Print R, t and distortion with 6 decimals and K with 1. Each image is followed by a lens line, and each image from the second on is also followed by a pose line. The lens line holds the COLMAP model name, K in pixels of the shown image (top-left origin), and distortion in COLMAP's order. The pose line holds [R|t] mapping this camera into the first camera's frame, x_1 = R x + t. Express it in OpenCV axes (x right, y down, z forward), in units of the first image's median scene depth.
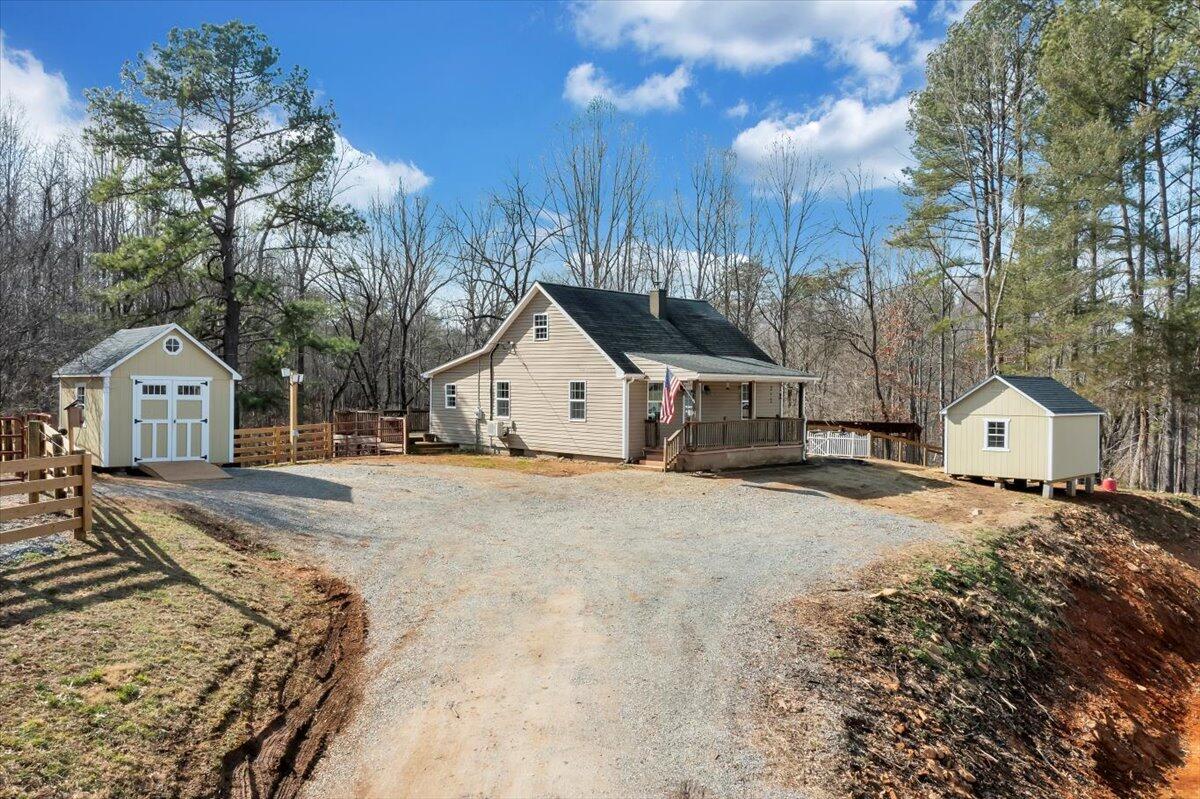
lens RADIAL K [[883.4, 0, 591.2], [0, 883.4, 400.8], [0, 0, 1]] dist [-0.009894, 0.002084]
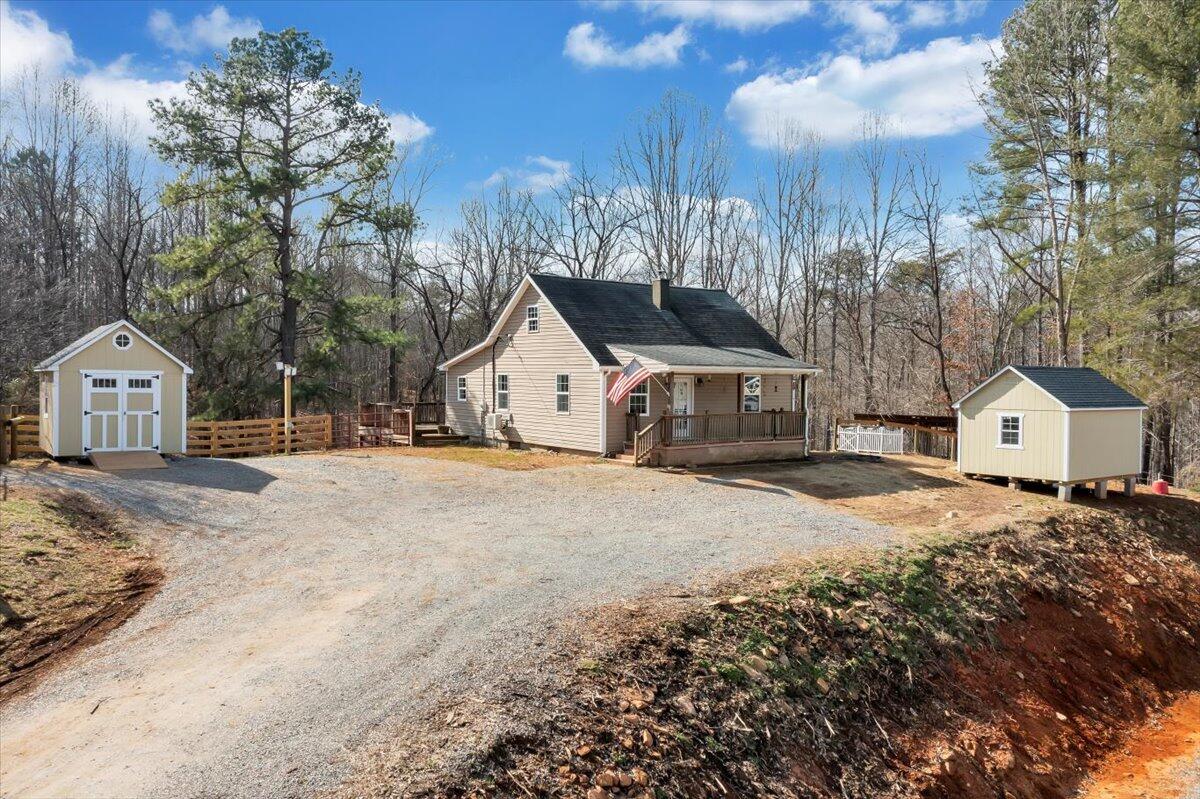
lens RADIAL K [[883.4, 0, 599.0], [0, 883.4, 395.2], [0, 0, 1]] dist [-0.009894, 0.002084]
pose [[0.990075, 0.000727, -0.140537, 0.164112], [-0.000390, 0.999997, 0.002424, -0.000591], [0.140539, -0.002345, 0.990072, 0.029824]]
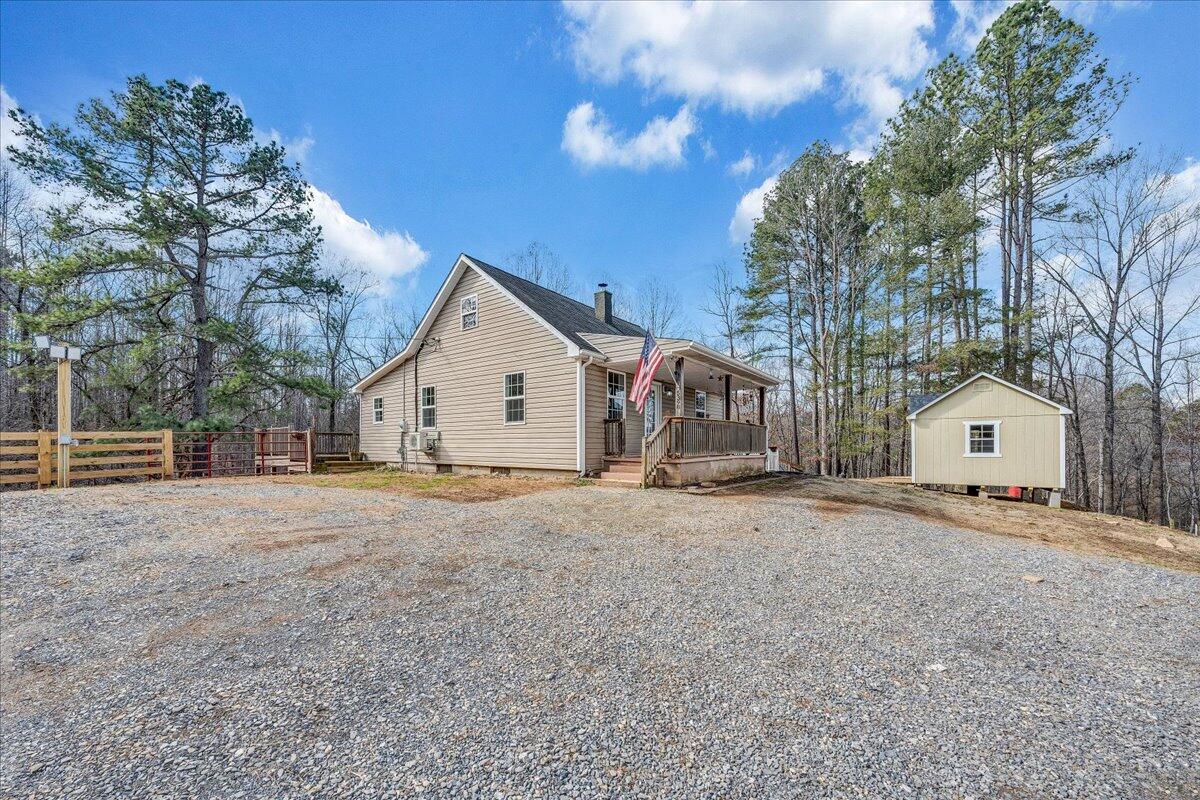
lens RADIAL K [[441.1, 0, 601.5], [0, 441.1, 446.5], [0, 0, 1]] dist [-0.003905, -0.000158]
pose [[0.988211, -0.007907, 0.152891, 0.000547], [0.009588, 0.999901, -0.010264, 0.047295], [-0.152795, 0.011609, 0.988190, 0.611640]]
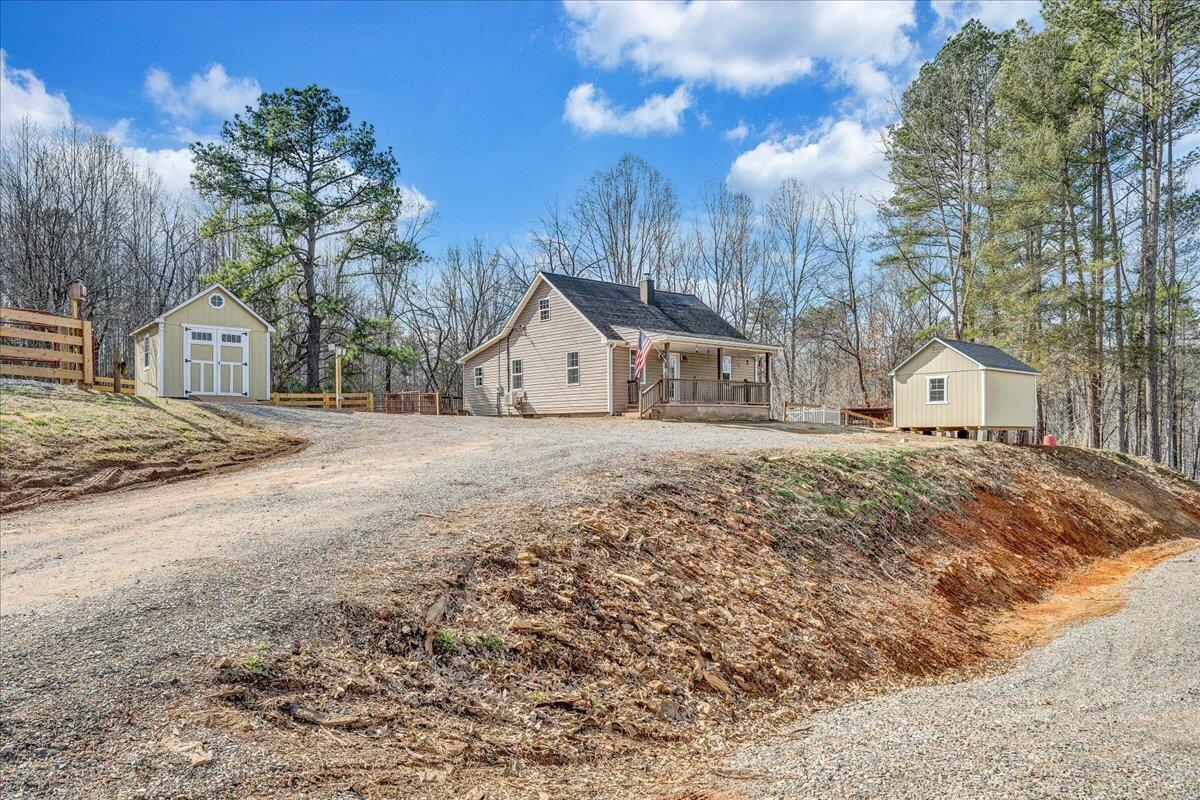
lens RADIAL K [[748.3, 0, 597.6], [0, 748.3, 432.0], [0, 0, 1]] dist [0.006615, -0.007840]
pose [[0.997266, -0.013901, -0.072569, 0.090046], [0.013334, 0.999877, -0.008280, 0.095490], [0.072676, 0.007290, 0.997329, -0.001206]]
